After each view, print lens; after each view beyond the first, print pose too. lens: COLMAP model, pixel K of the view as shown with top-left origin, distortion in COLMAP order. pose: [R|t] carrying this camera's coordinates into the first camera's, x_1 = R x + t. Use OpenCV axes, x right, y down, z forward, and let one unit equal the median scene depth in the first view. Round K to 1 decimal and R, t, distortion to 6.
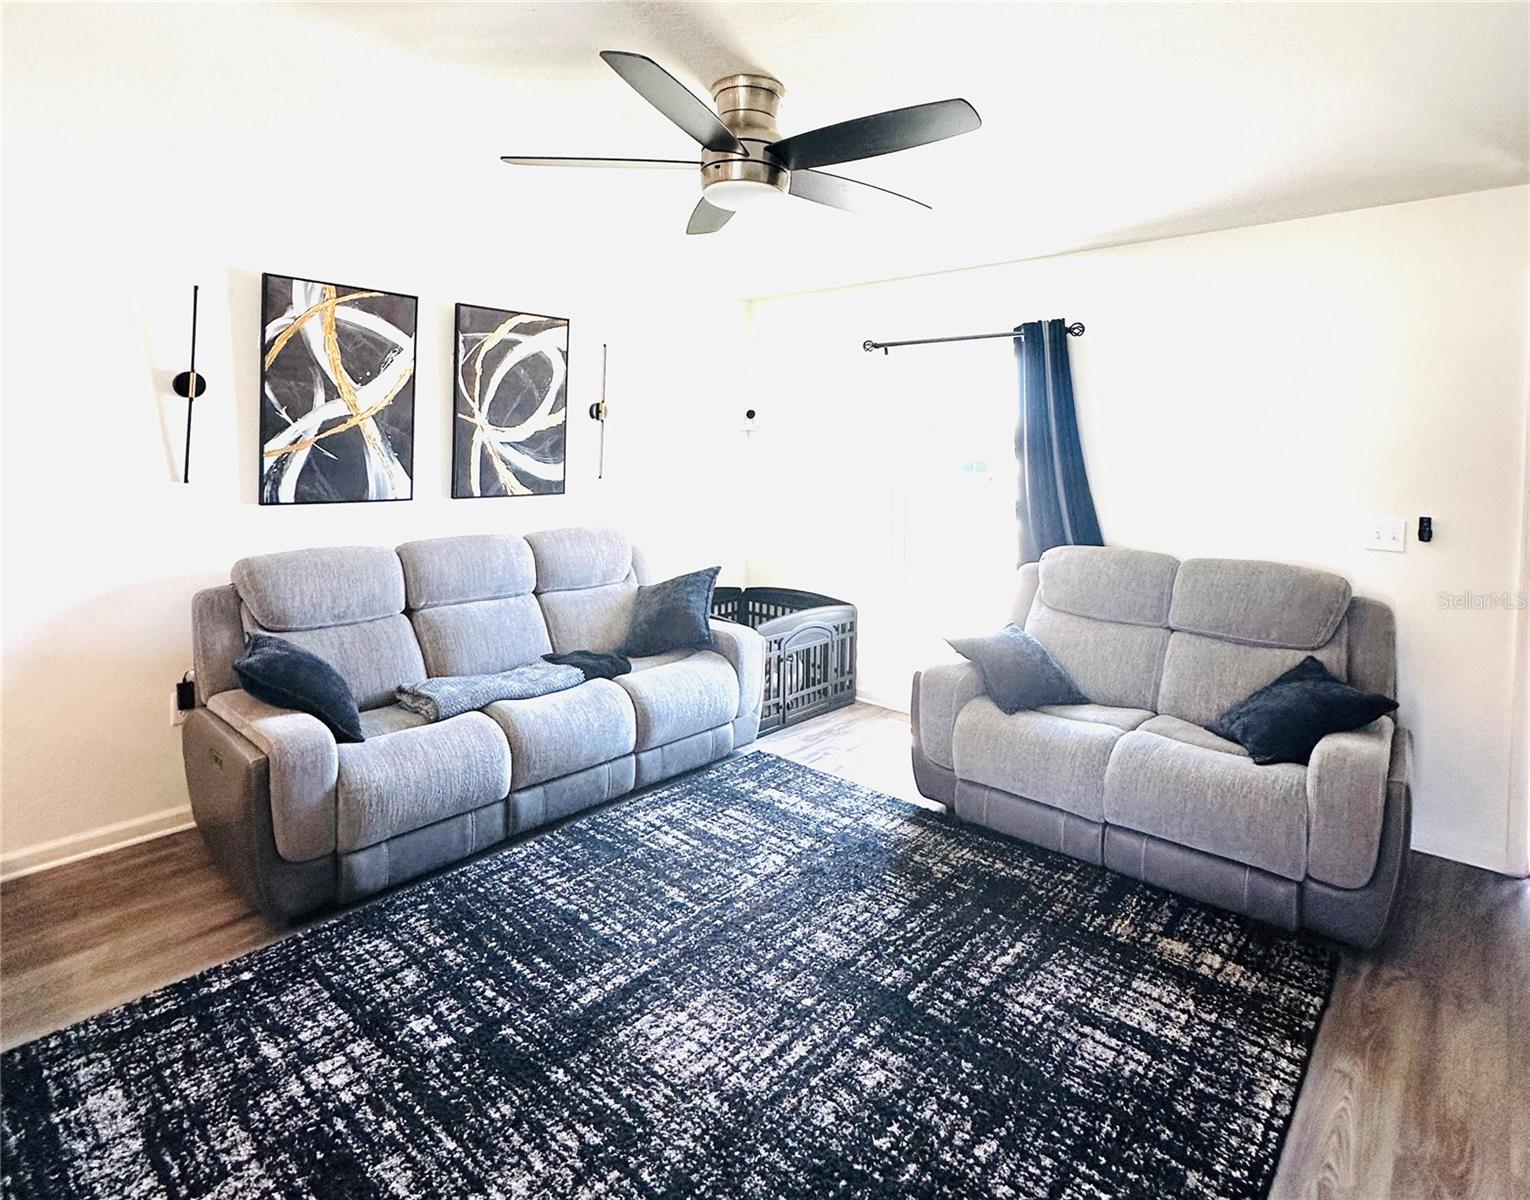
lens RADIAL K [[813.1, 0, 764.4], [0, 813.1, 468.0], [0, 0, 1]] dist [0.000876, -0.000120]
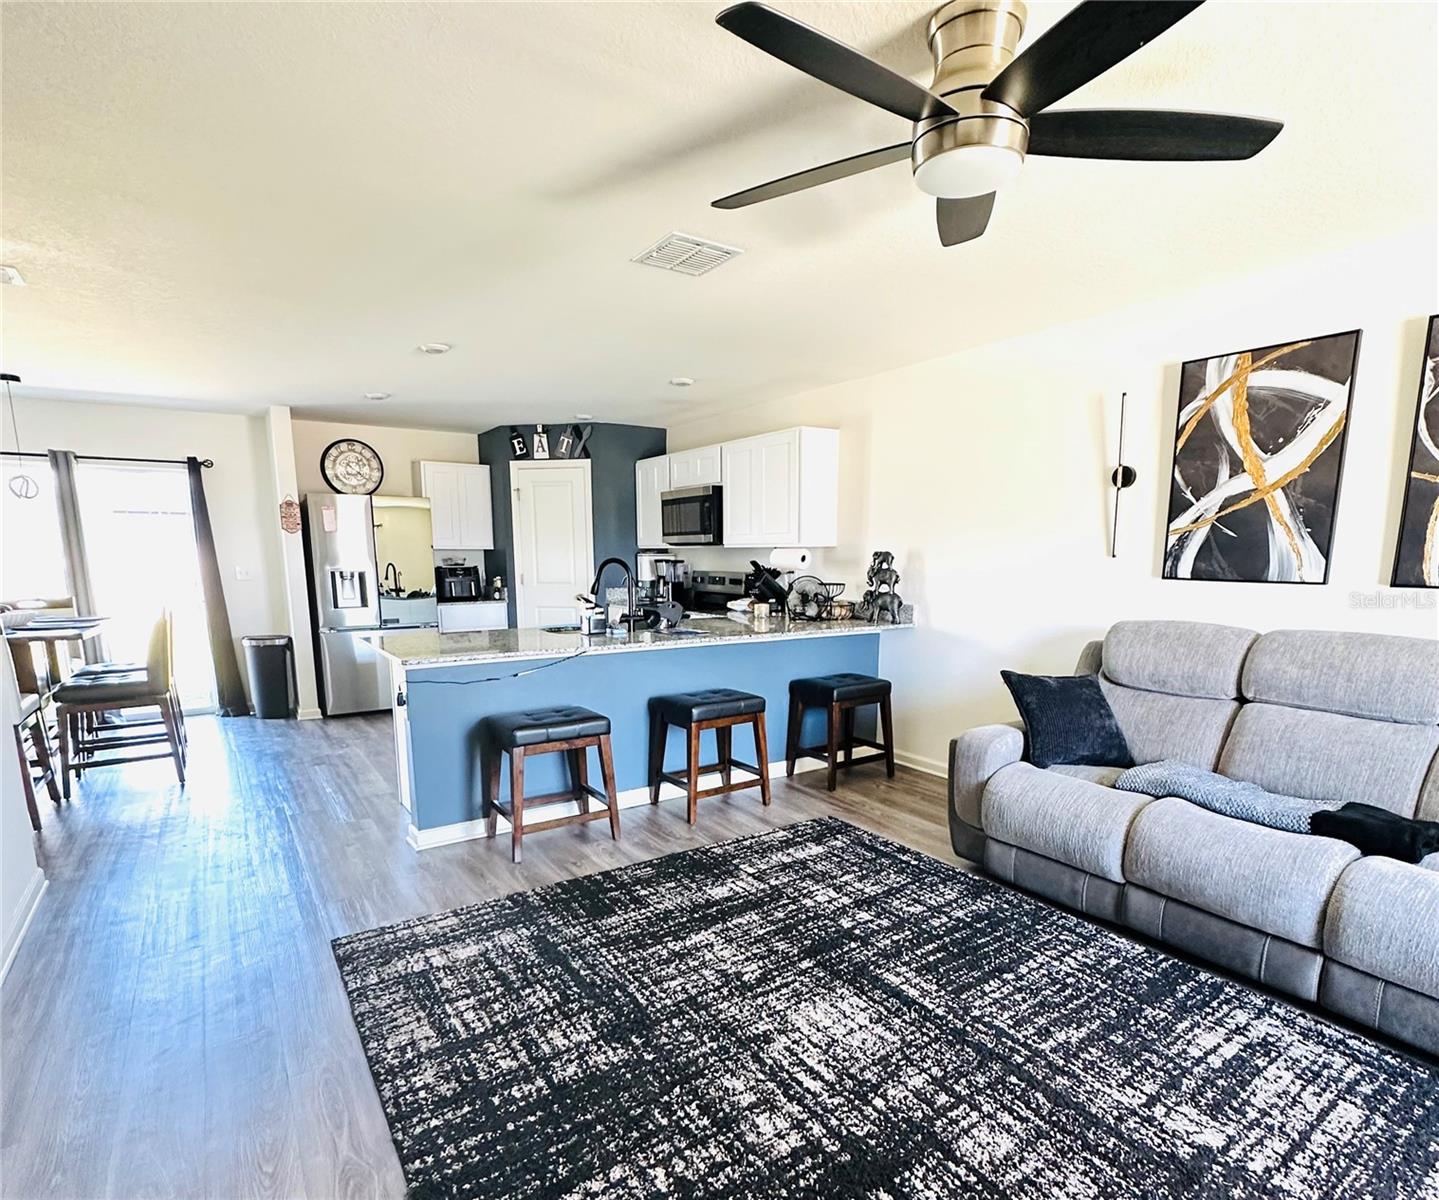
lens RADIAL K [[763.5, 0, 723.9], [0, 763.5, 689.0], [0, 0, 1]] dist [0.000325, -0.000742]
pose [[-0.242999, 0.159498, -0.956824, 0.615397], [-0.027069, 0.984890, 0.171052, 0.033834], [0.969649, 0.067466, -0.235010, 0.721058]]
